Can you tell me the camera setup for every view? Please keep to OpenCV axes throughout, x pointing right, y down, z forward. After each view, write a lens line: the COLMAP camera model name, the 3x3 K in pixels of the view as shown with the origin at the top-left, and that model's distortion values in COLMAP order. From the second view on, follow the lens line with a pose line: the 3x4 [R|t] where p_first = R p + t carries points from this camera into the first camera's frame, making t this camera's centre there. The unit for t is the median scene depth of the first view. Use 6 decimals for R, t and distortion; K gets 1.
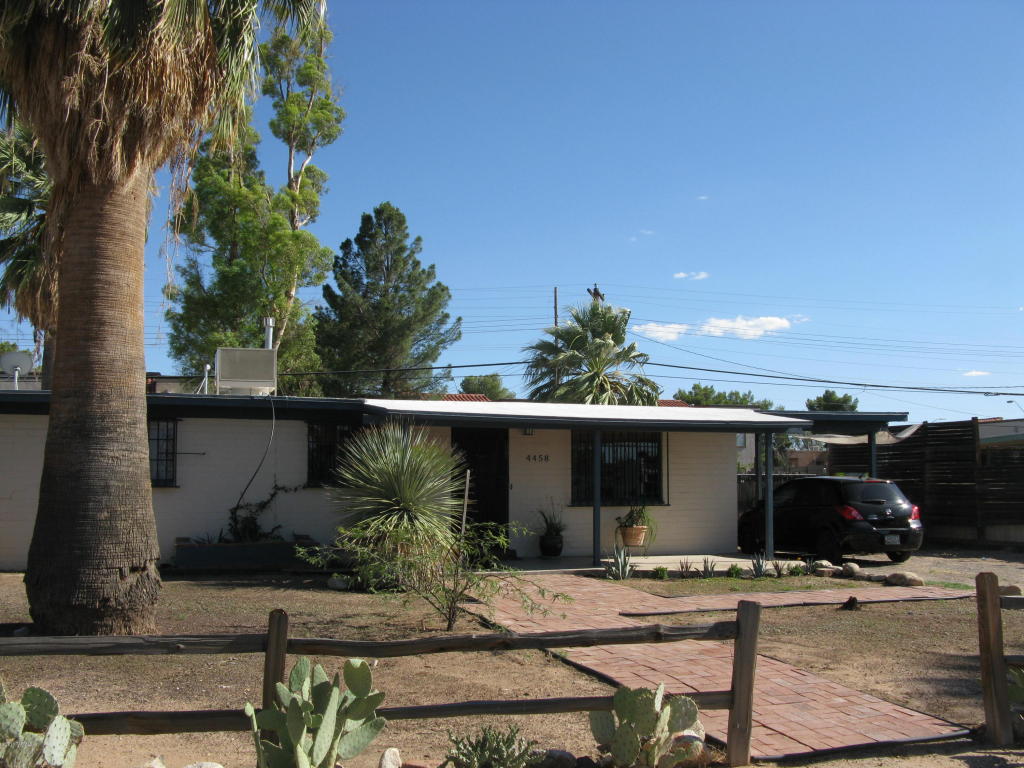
lens RADIAL K [[1067.1, 0, 513.4], [0, 1067.1, 438.4], [0, 0, 1]] dist [-0.207924, -0.000496]
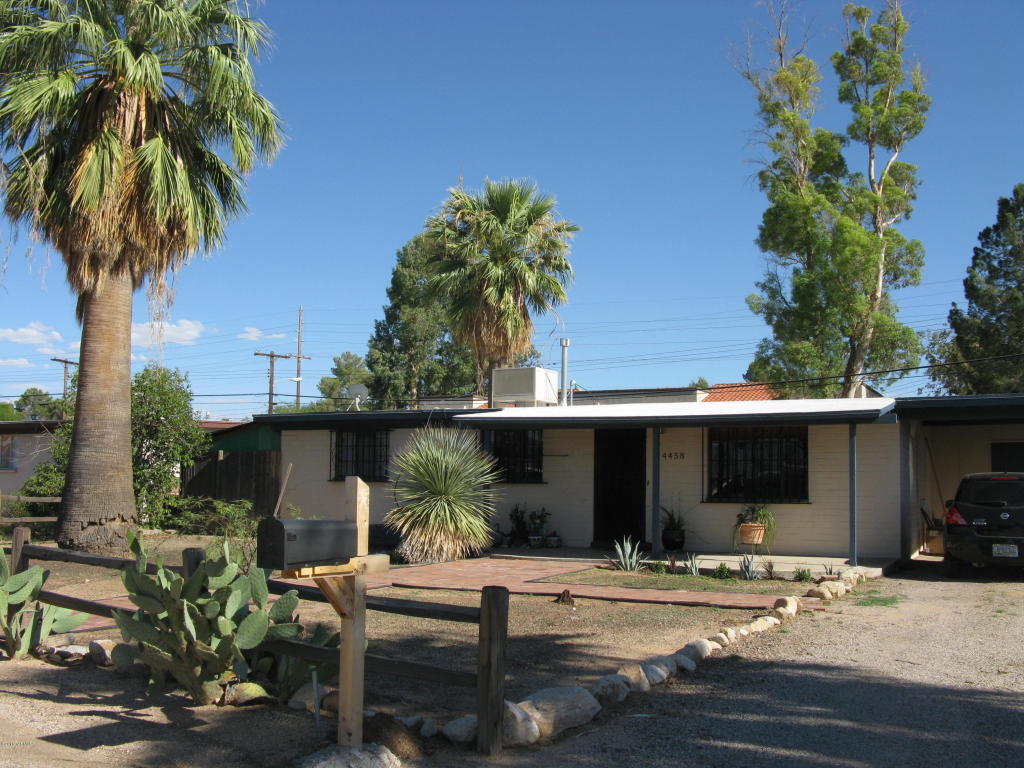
lens RADIAL K [[1066.3, 0, 508.4], [0, 1066.3, 396.6], [0, 0, 1]] dist [-0.197467, 0.255813]
pose [[0.691413, -0.053424, -0.720482, 0.655145], [0.020212, 0.998302, -0.054628, 0.014017], [0.722177, 0.023208, 0.691319, 0.165891]]
